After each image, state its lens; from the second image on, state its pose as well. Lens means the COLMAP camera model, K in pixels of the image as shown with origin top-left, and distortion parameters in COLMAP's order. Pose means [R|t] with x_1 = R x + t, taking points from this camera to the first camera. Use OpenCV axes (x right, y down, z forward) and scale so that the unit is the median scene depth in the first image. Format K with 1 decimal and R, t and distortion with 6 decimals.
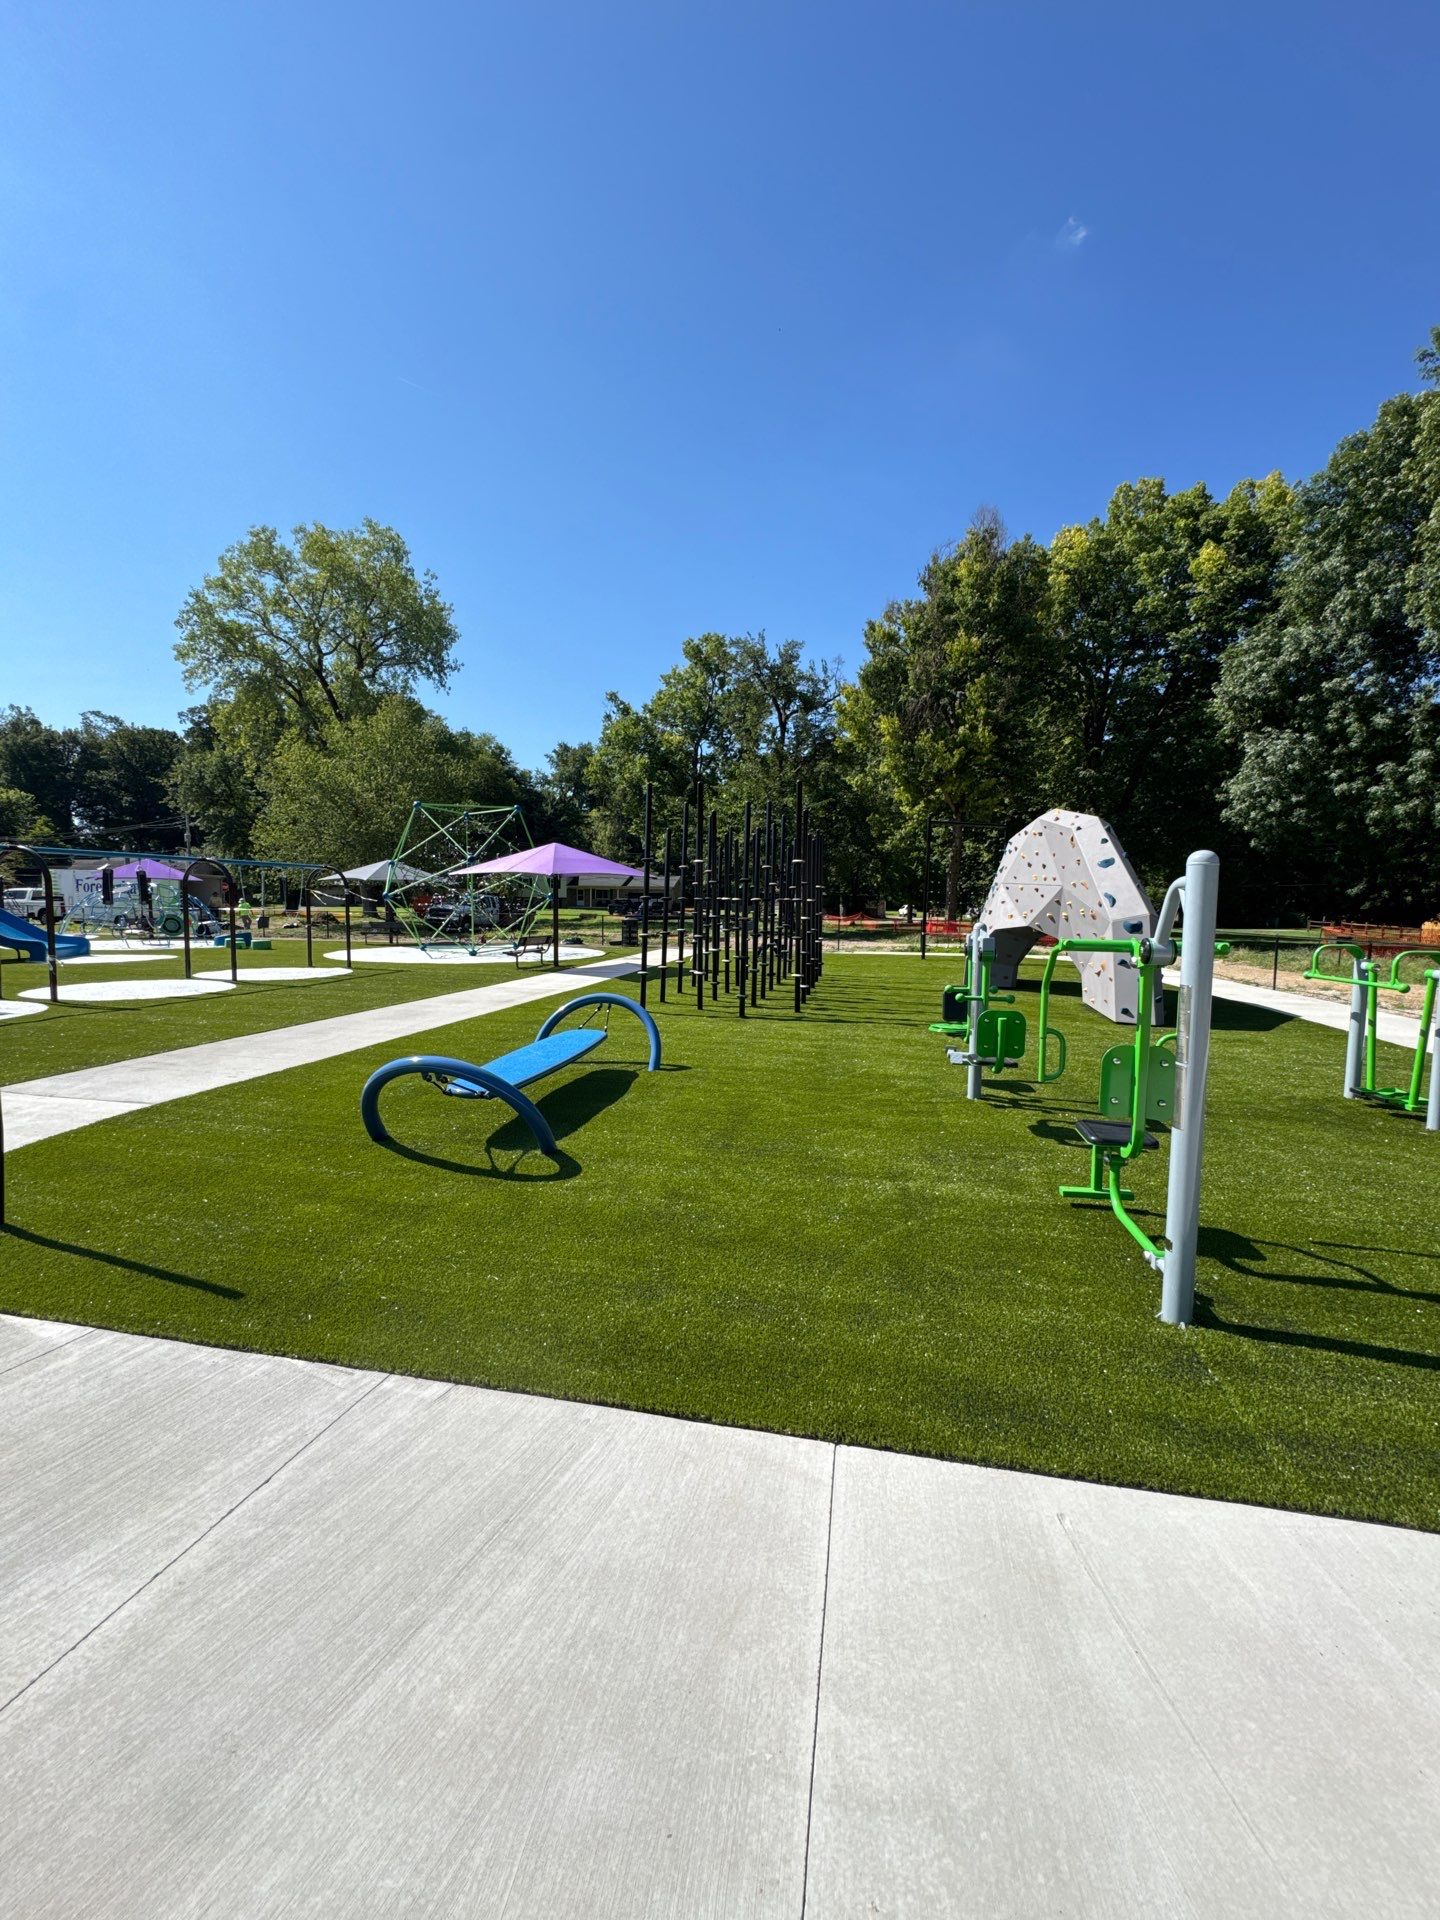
lens RADIAL K [[762.6, 0, 720.3], [0, 762.6, 960.7], [0, 0, 1]] dist [-0.006713, 0.001450]
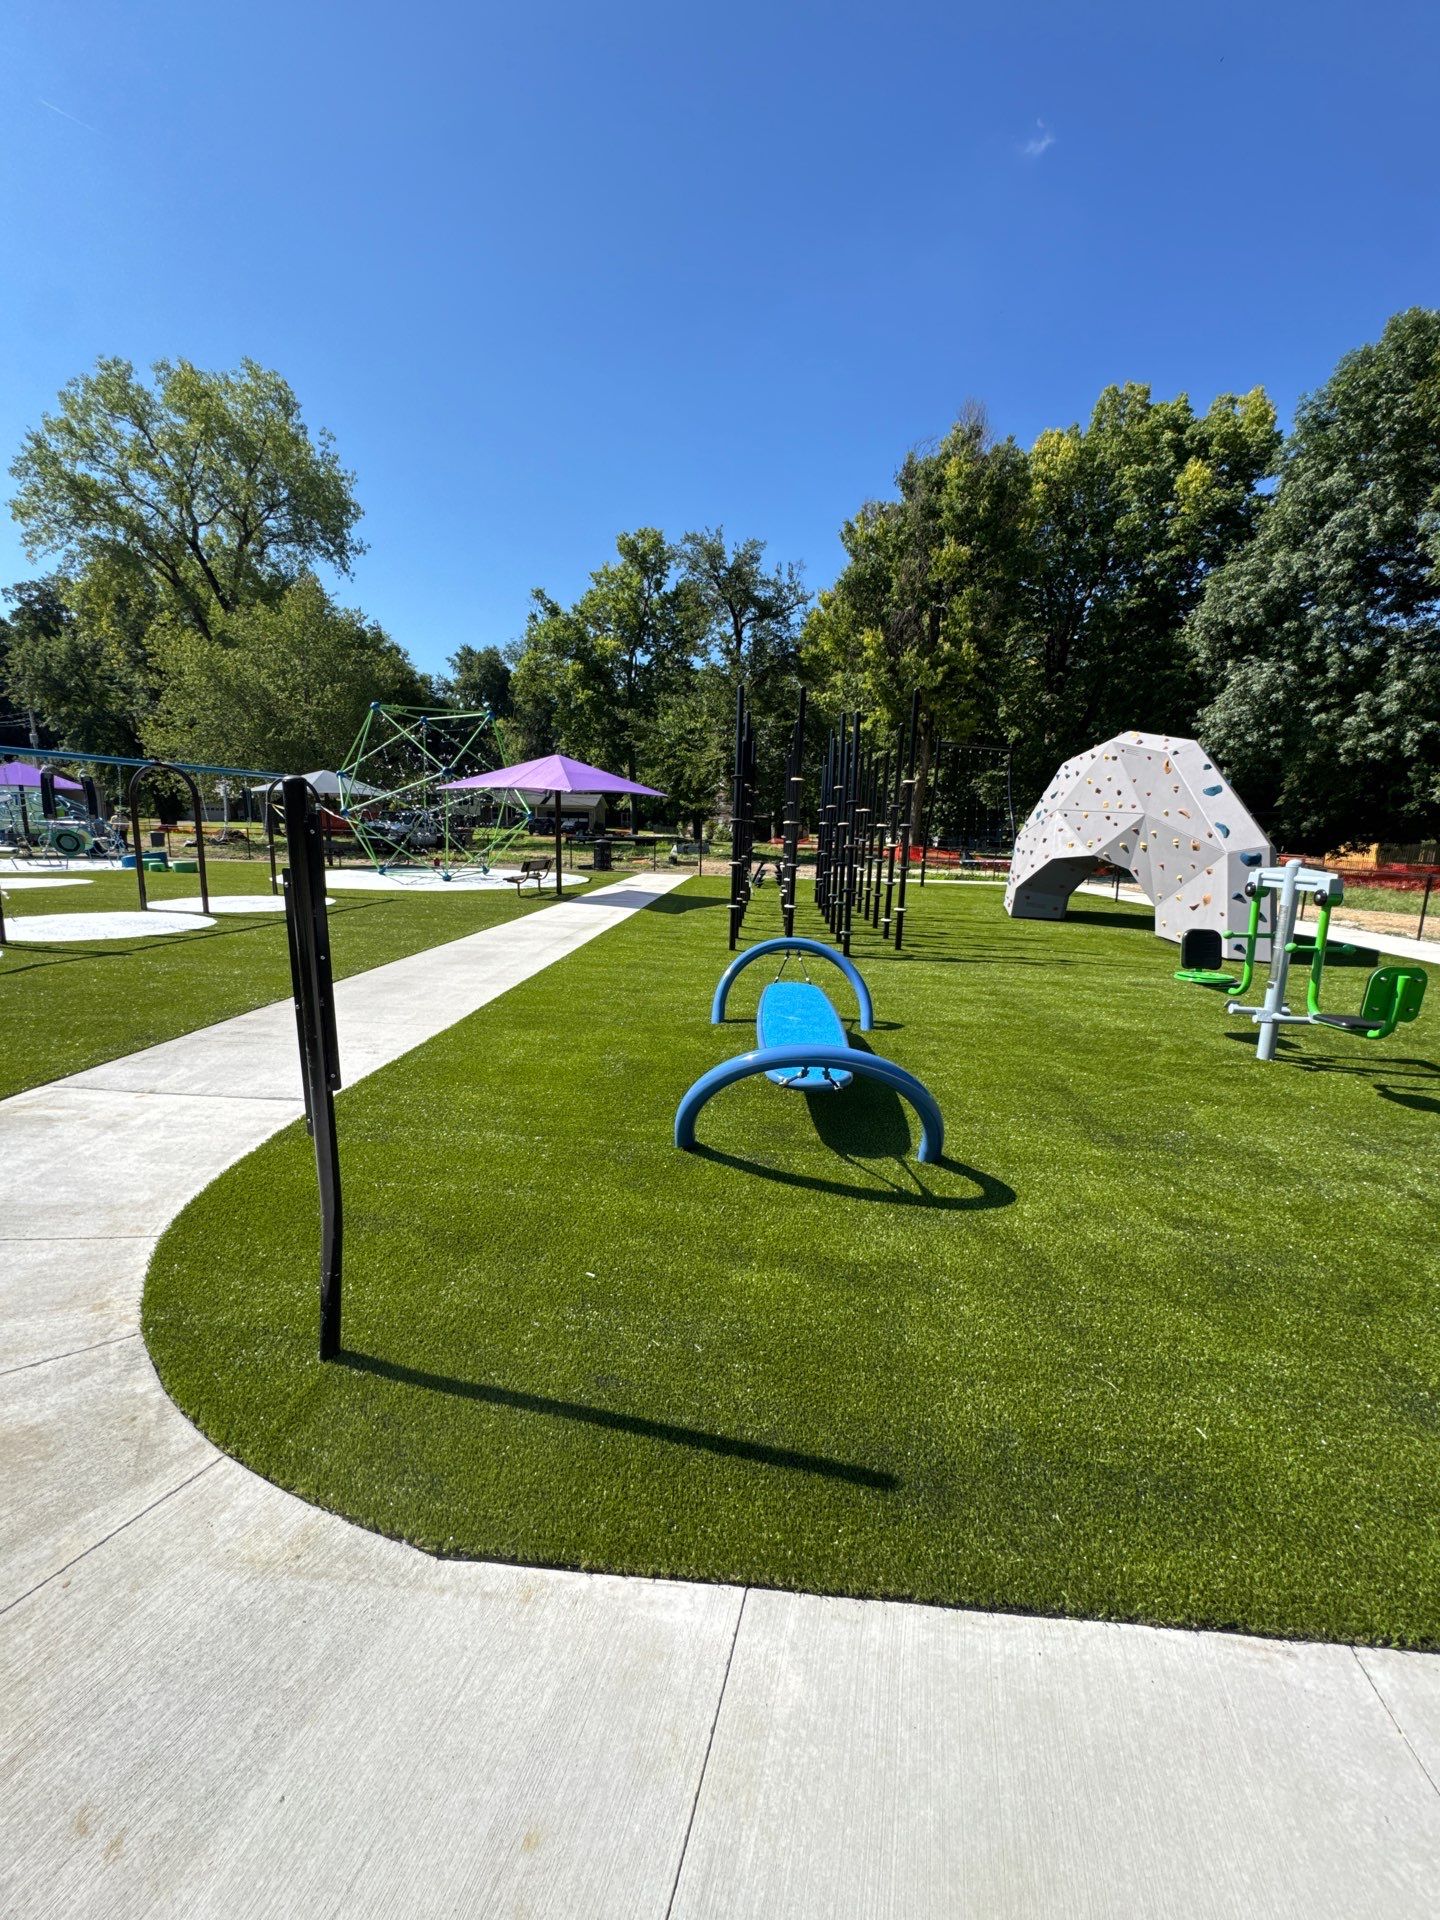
lens RADIAL K [[762.6, 0, 717.6], [0, 762.6, 961.5], [0, 0, 1]] dist [-0.006713, 0.001450]
pose [[0.991959, -0.007616, 0.126333, -0.072660], [-0.005385, 0.994744, 0.102252, -0.003290], [-0.126448, -0.102110, 0.986704, 0.039085]]
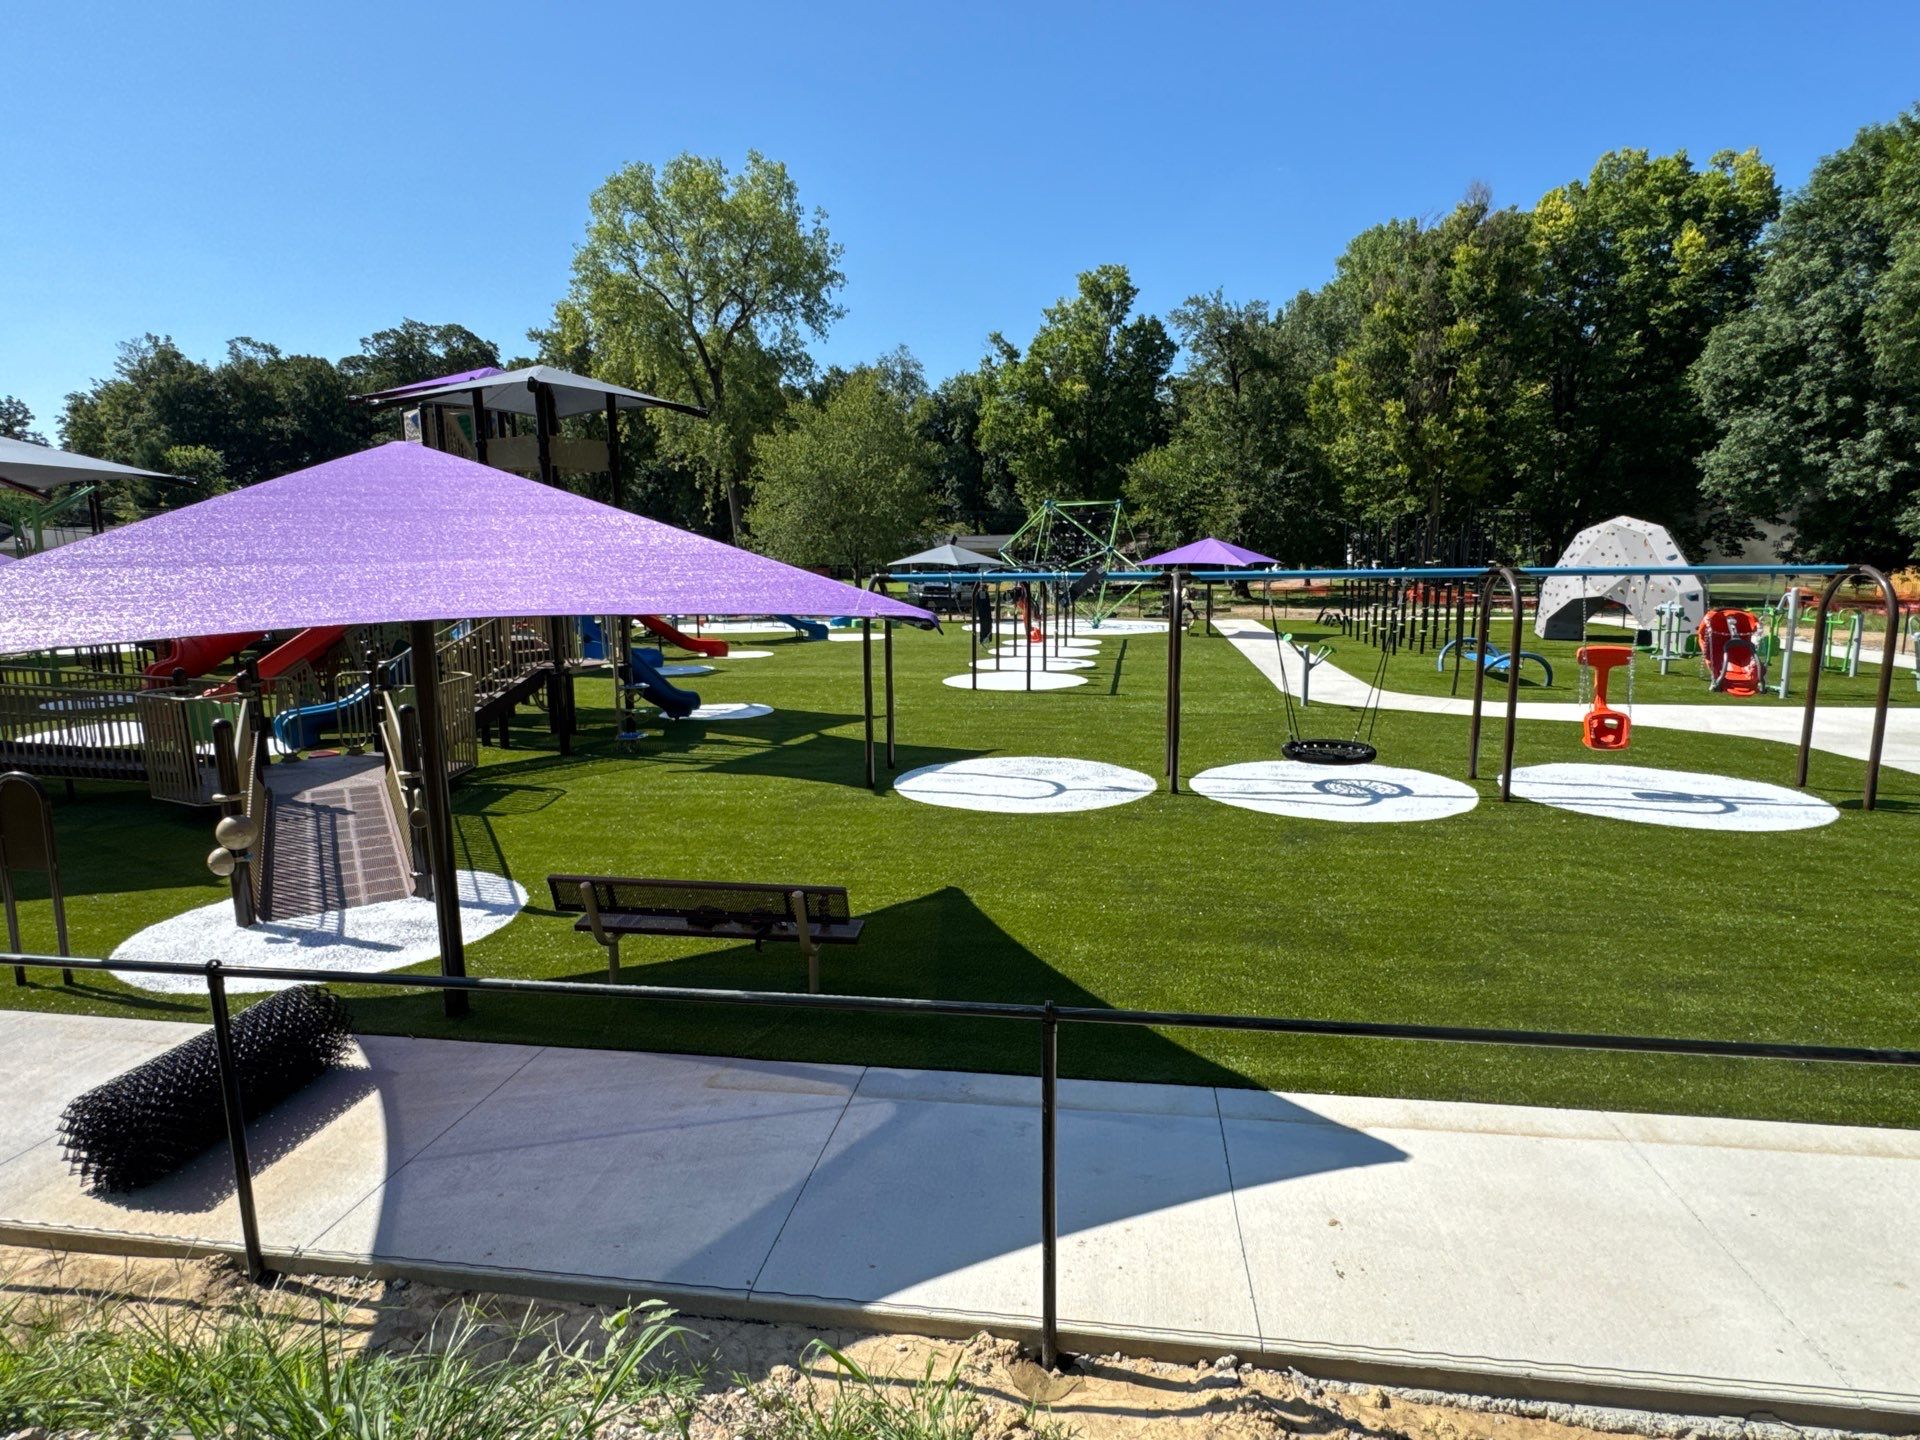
lens RADIAL K [[1053.5, 0, 958.6], [0, 1053.5, 717.0], [0, 0, 1]] dist [-0.007224, 0.002754]
pose [[0.999438, -0.026692, 0.020279, -0.341768], [0.025108, 0.996889, 0.074718, 0.001675], [-0.022210, -0.074167, 0.996999, -0.391938]]
